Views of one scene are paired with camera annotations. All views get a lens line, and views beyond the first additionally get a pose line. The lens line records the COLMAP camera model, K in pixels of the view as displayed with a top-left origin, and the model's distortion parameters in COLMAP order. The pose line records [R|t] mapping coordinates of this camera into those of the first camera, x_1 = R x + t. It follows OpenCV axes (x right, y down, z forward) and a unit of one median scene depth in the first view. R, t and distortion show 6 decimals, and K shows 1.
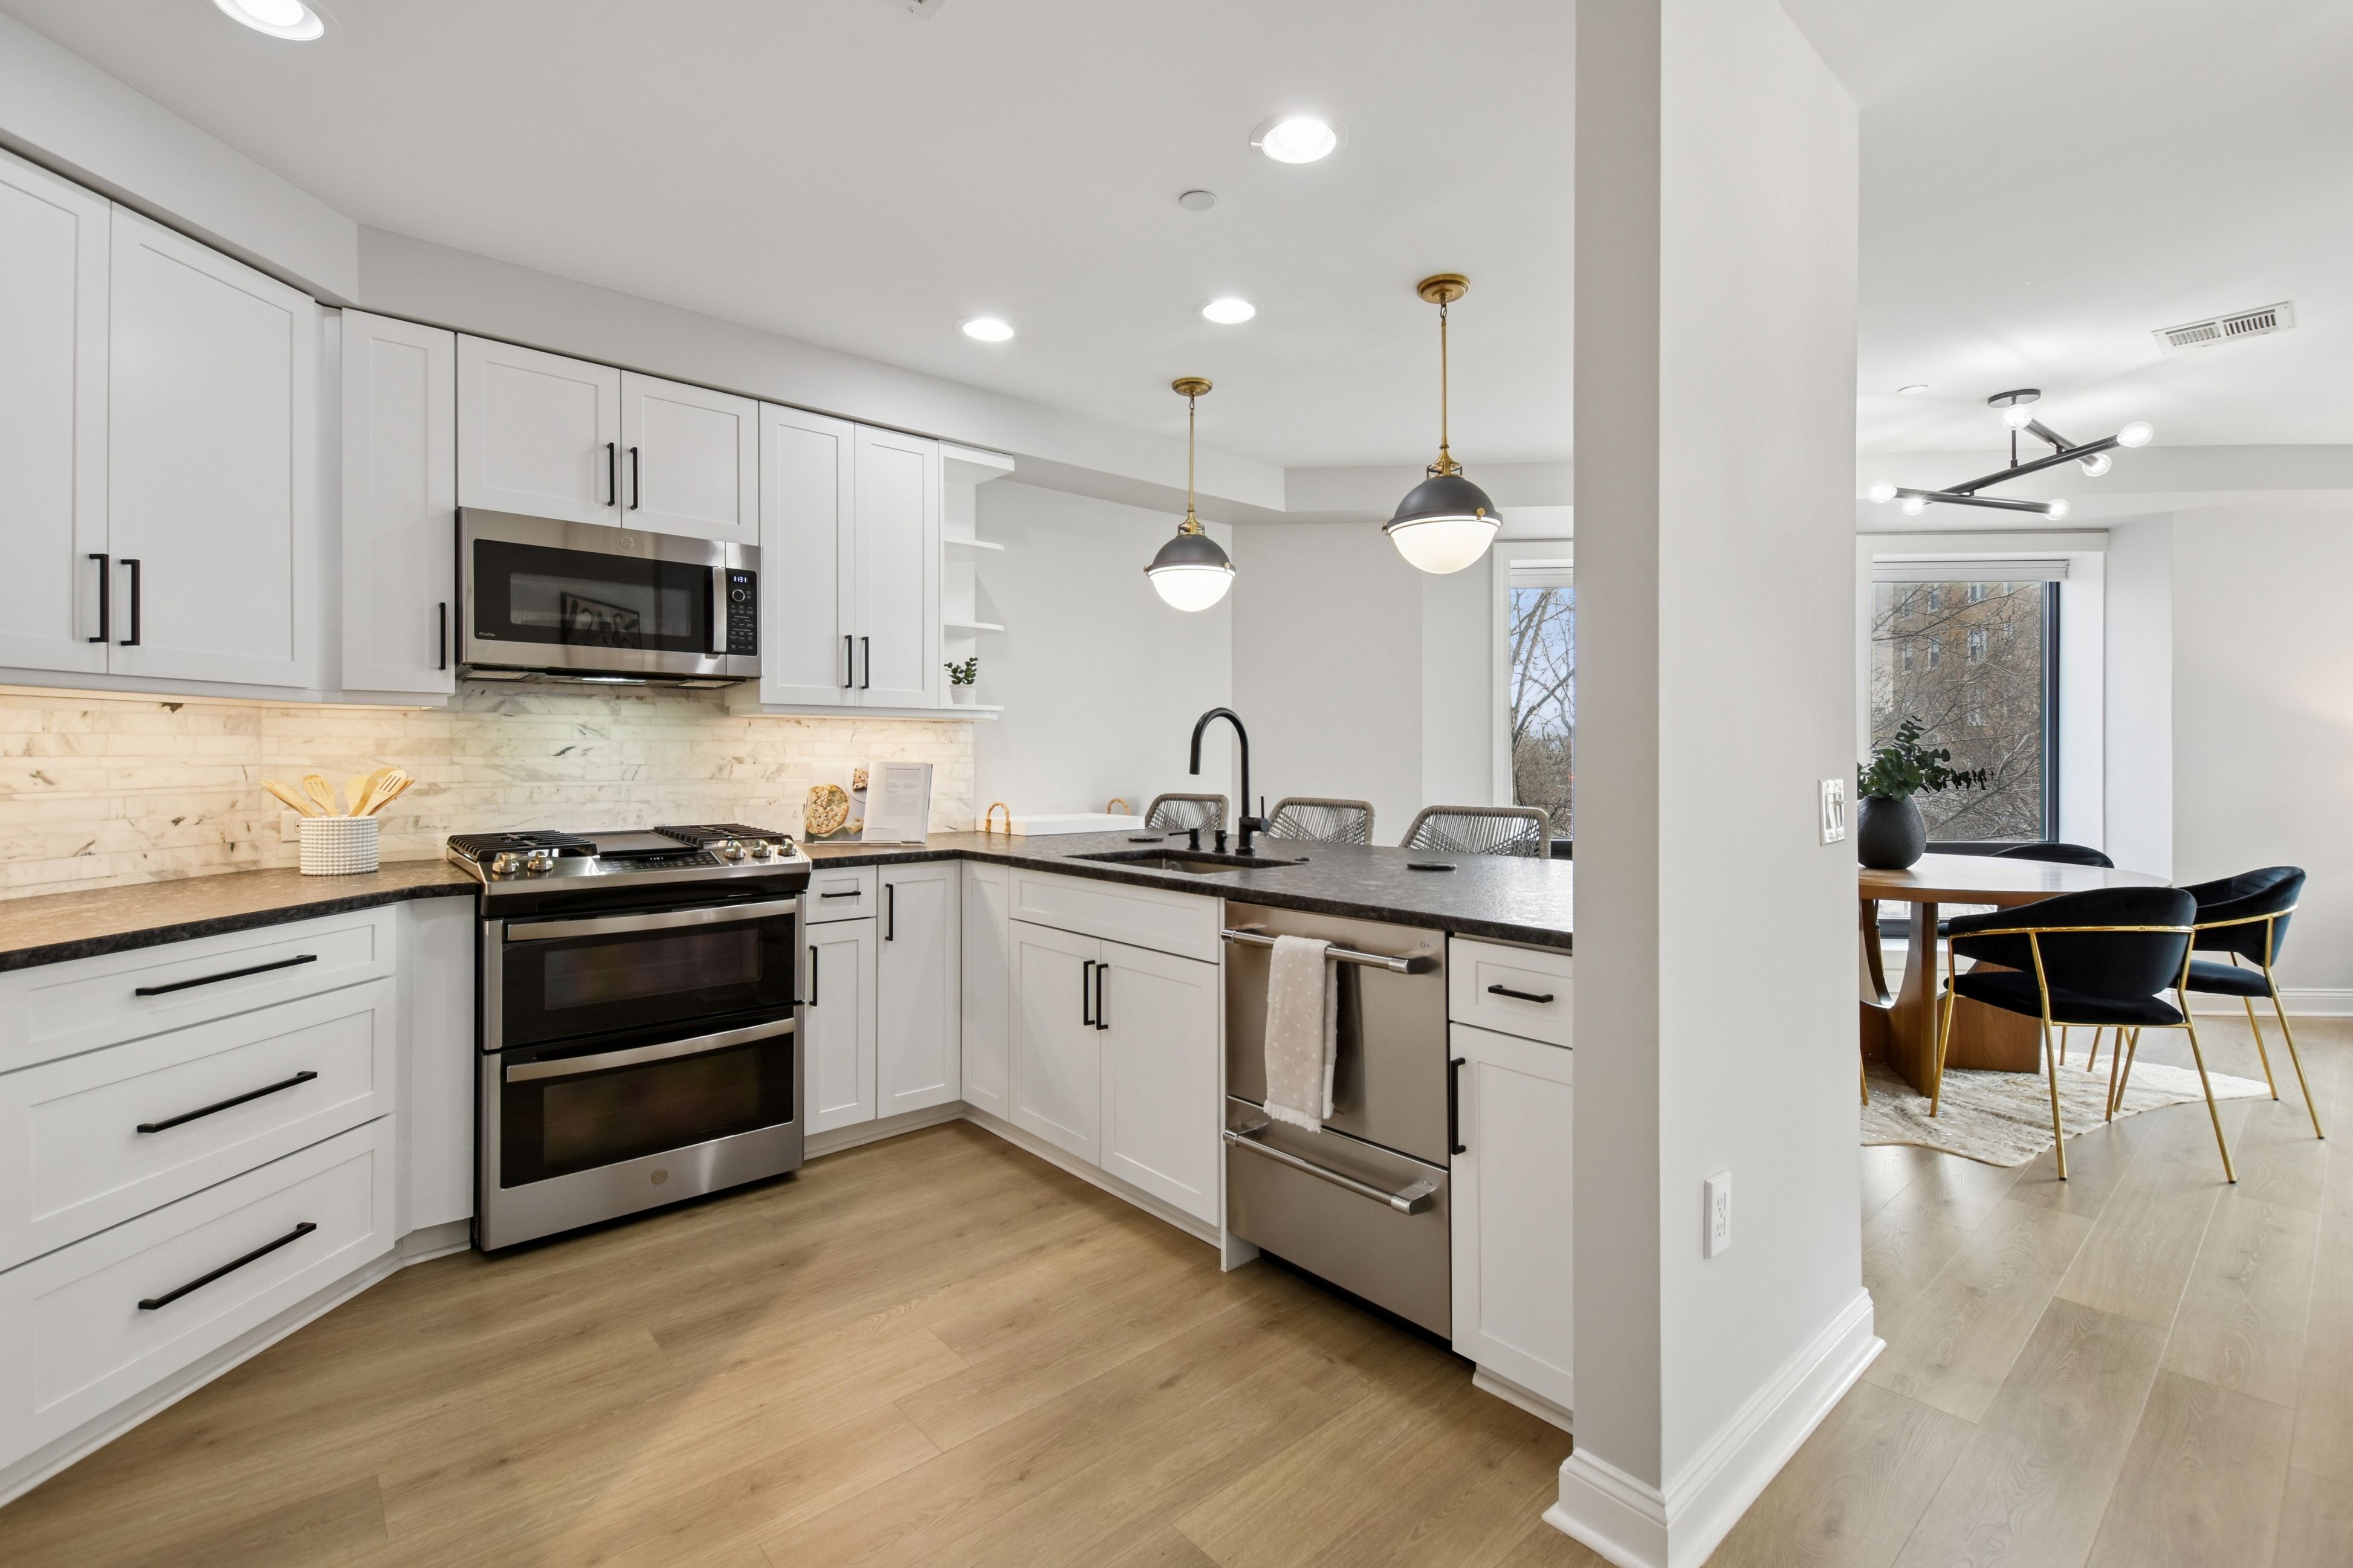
lens RADIAL K [[1044.5, 0, 1182.6], [0, 1044.5, 760.7], [0, 0, 1]] dist [0.015427, -0.010502]
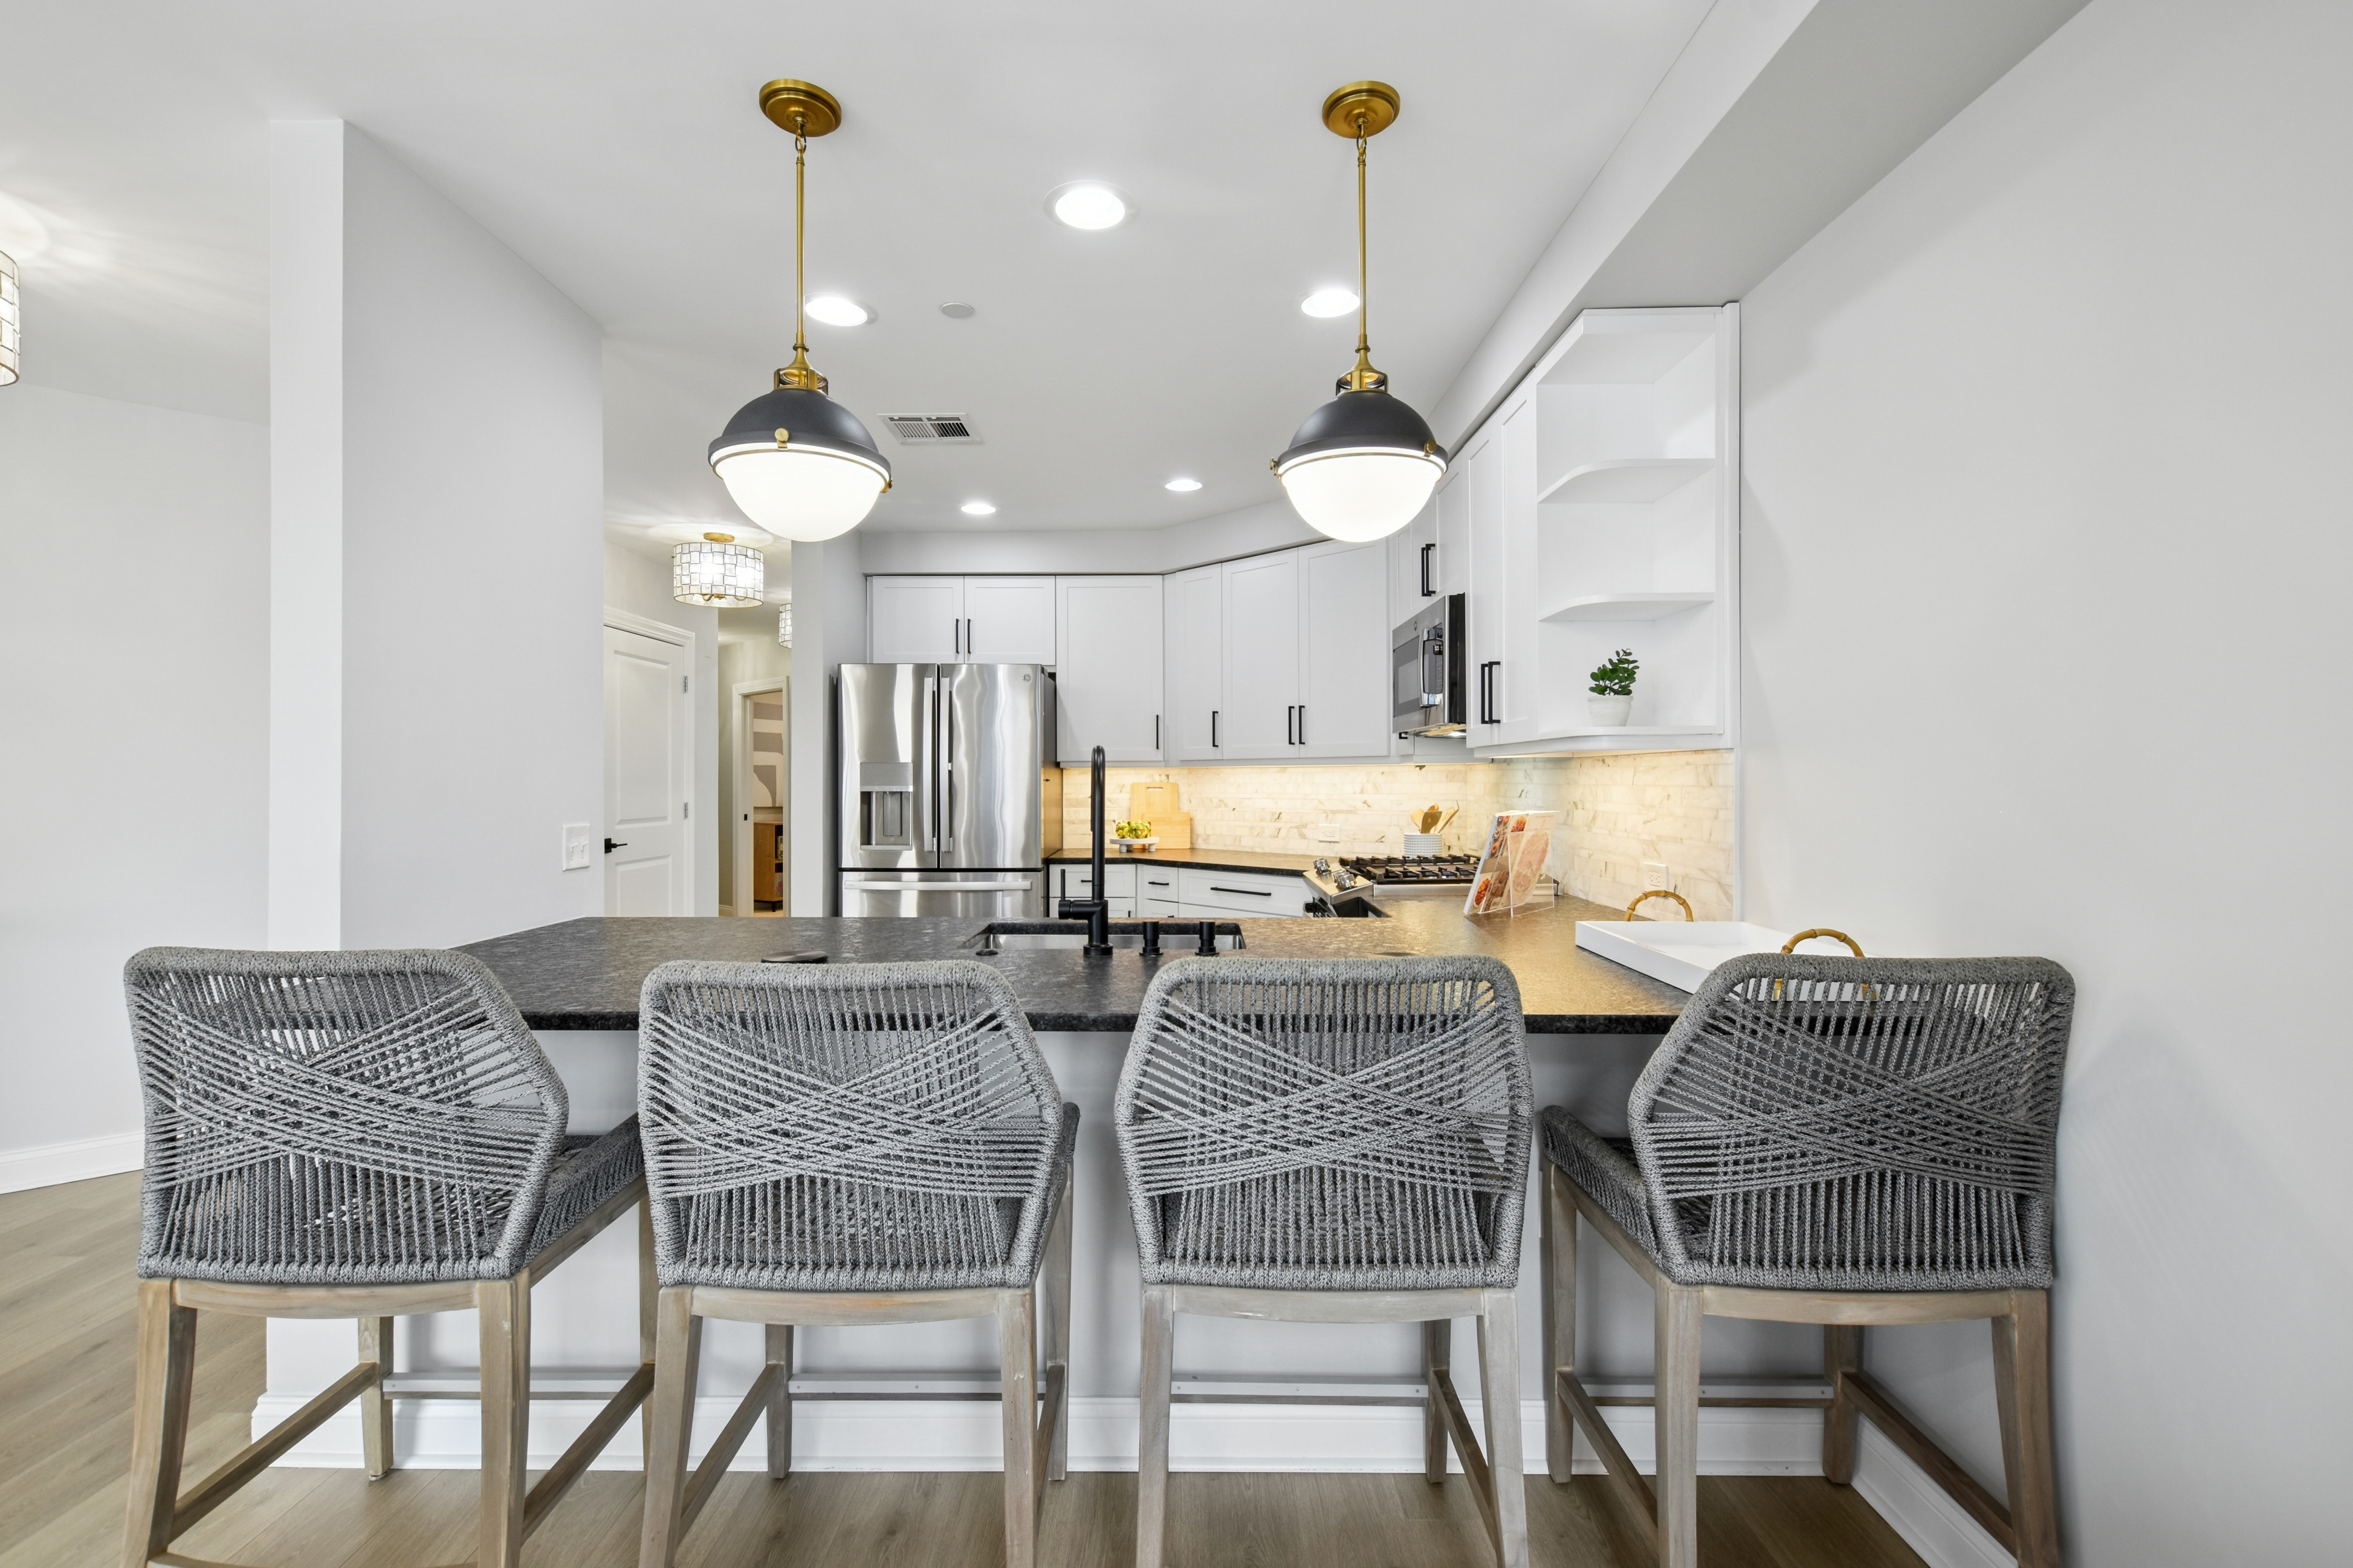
lens RADIAL K [[1022.7, 0, 1176.5], [0, 1022.7, 784.0], [0, 0, 1]] dist [0.017279, -0.014900]
pose [[-0.665908, 0.004718, -0.746019, 0.545154], [-0.001694, 0.999968, 0.007836, -0.029304], [0.746032, 0.006481, -0.665878, 1.528084]]
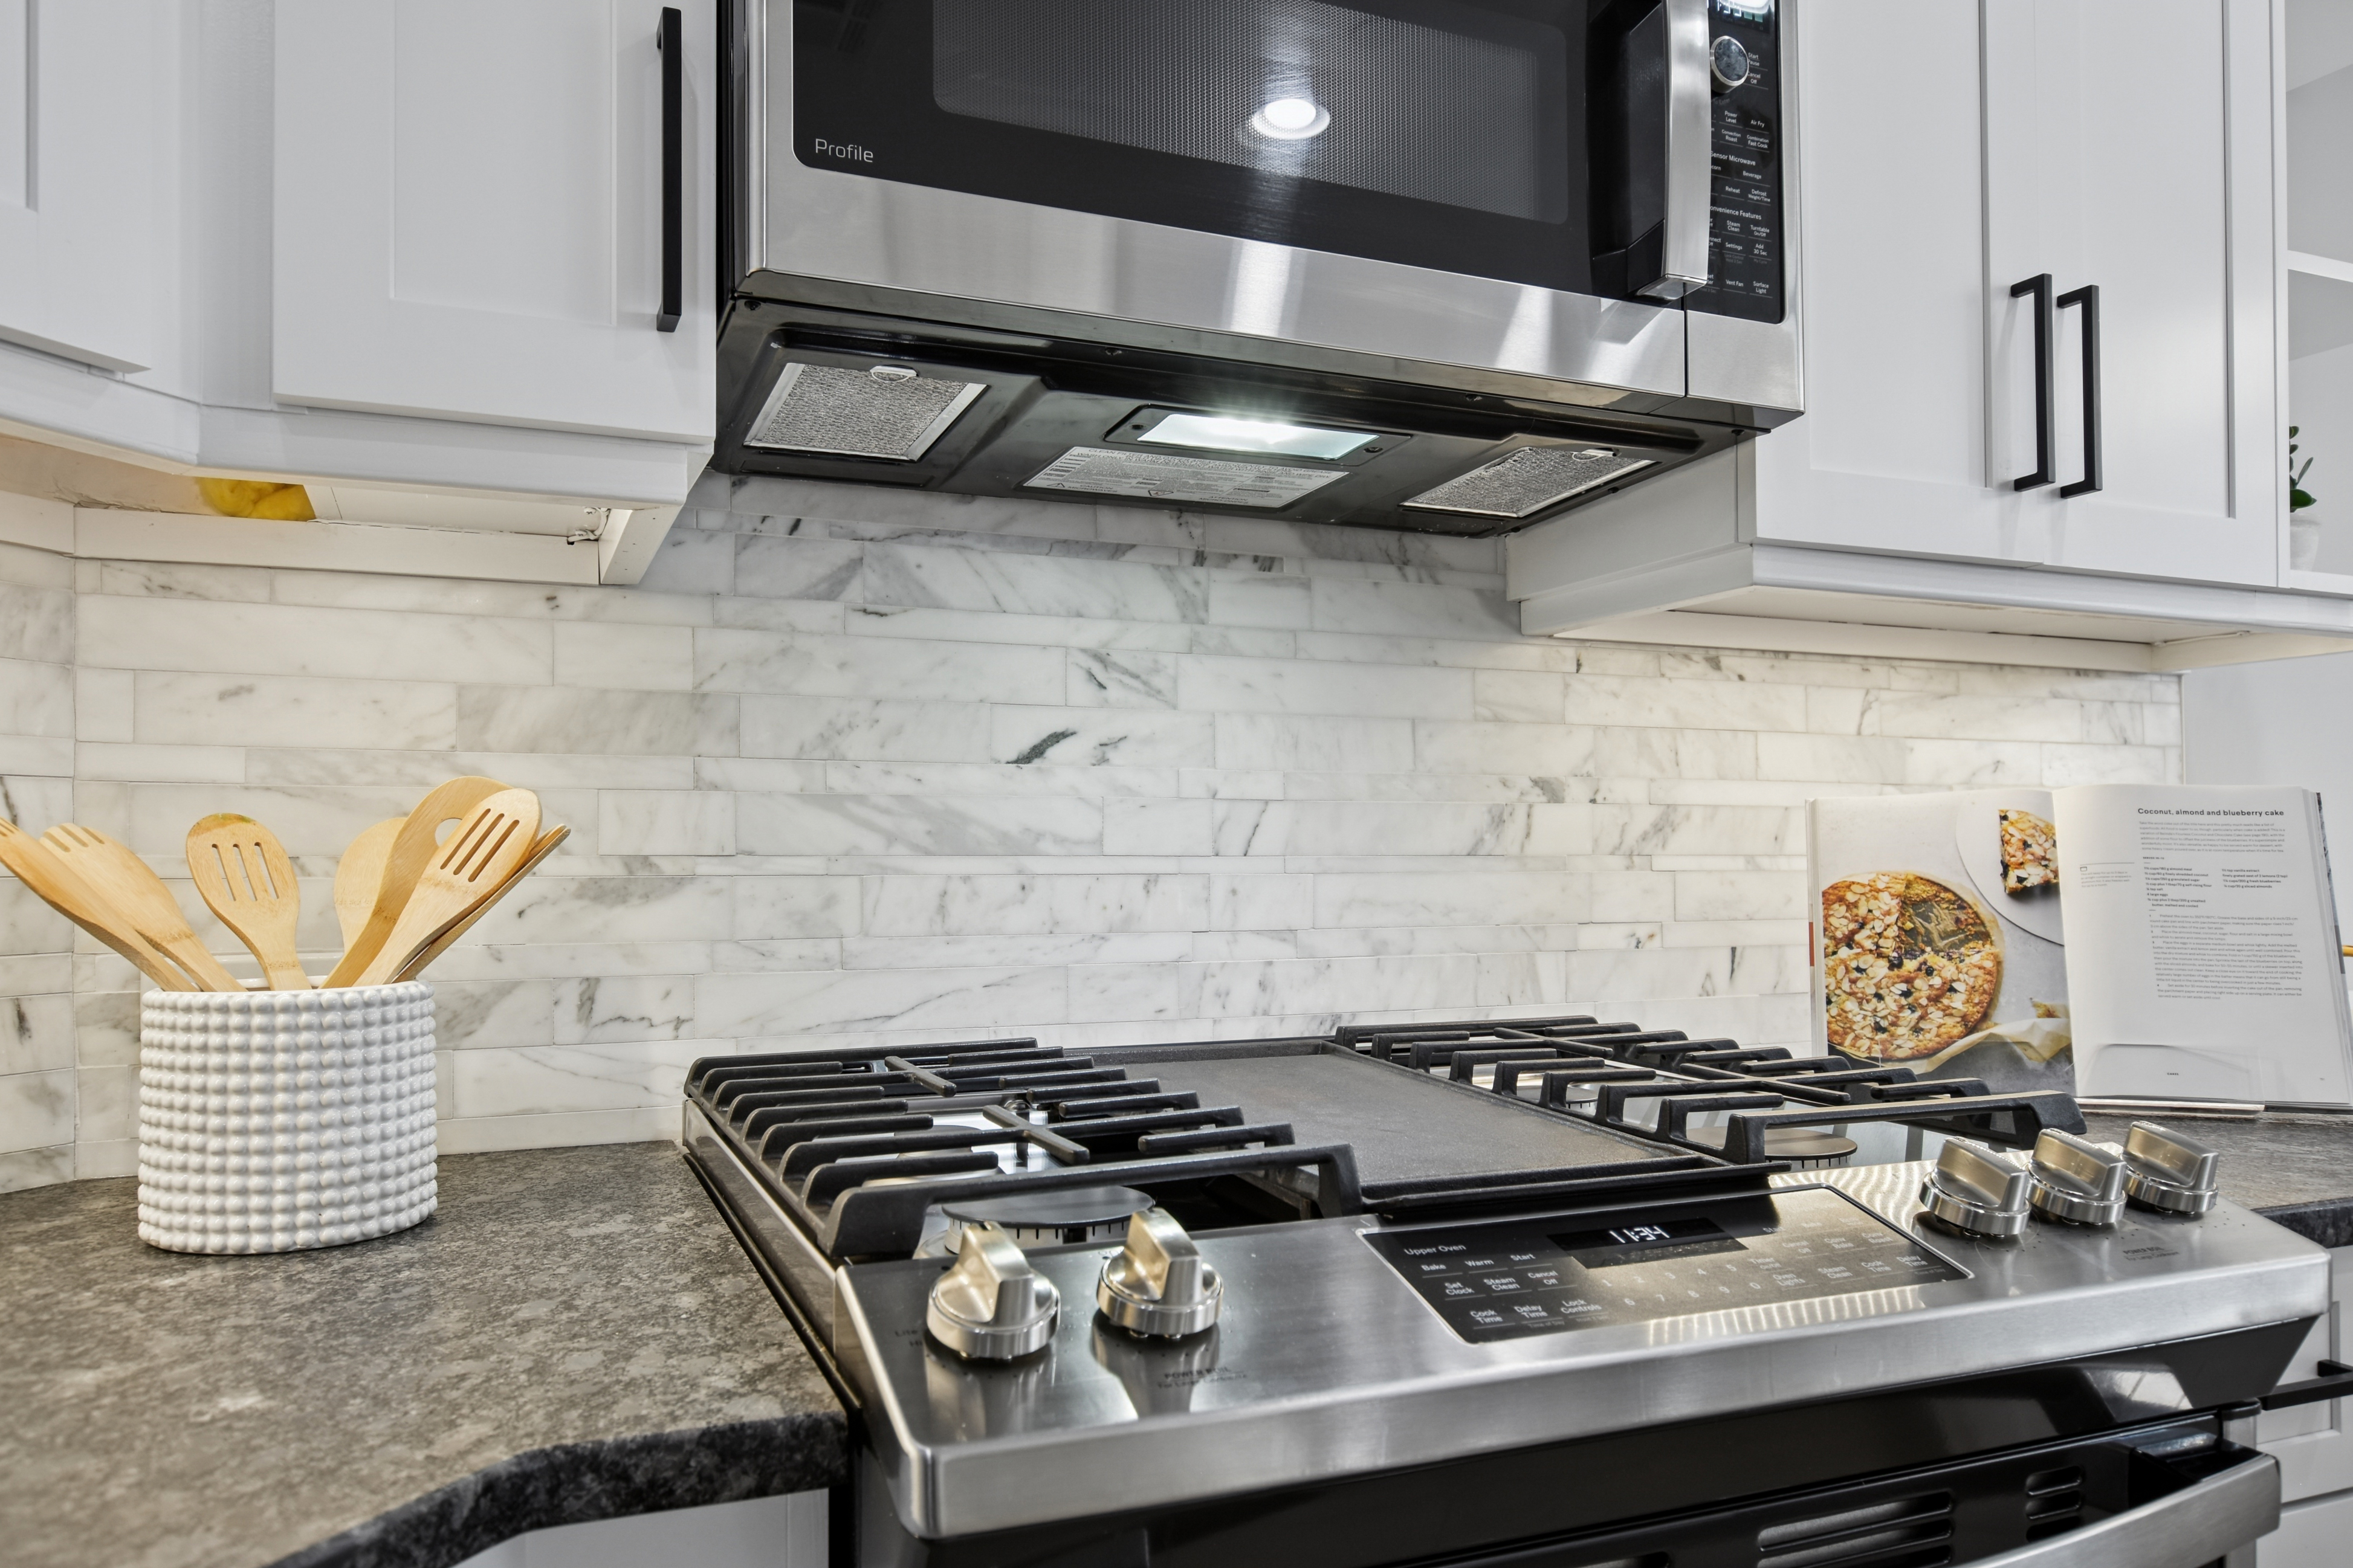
lens RADIAL K [[1660.0, 0, 1165.5], [0, 1660.0, 863.6], [0, 0, 1]] dist [-0.022276, 0.001328]
pose [[0.947740, -0.006019, -0.318986, -0.434154], [0.003623, 0.999961, -0.008104, 0.026017], [0.319023, 0.006525, 0.947725, 0.617366]]
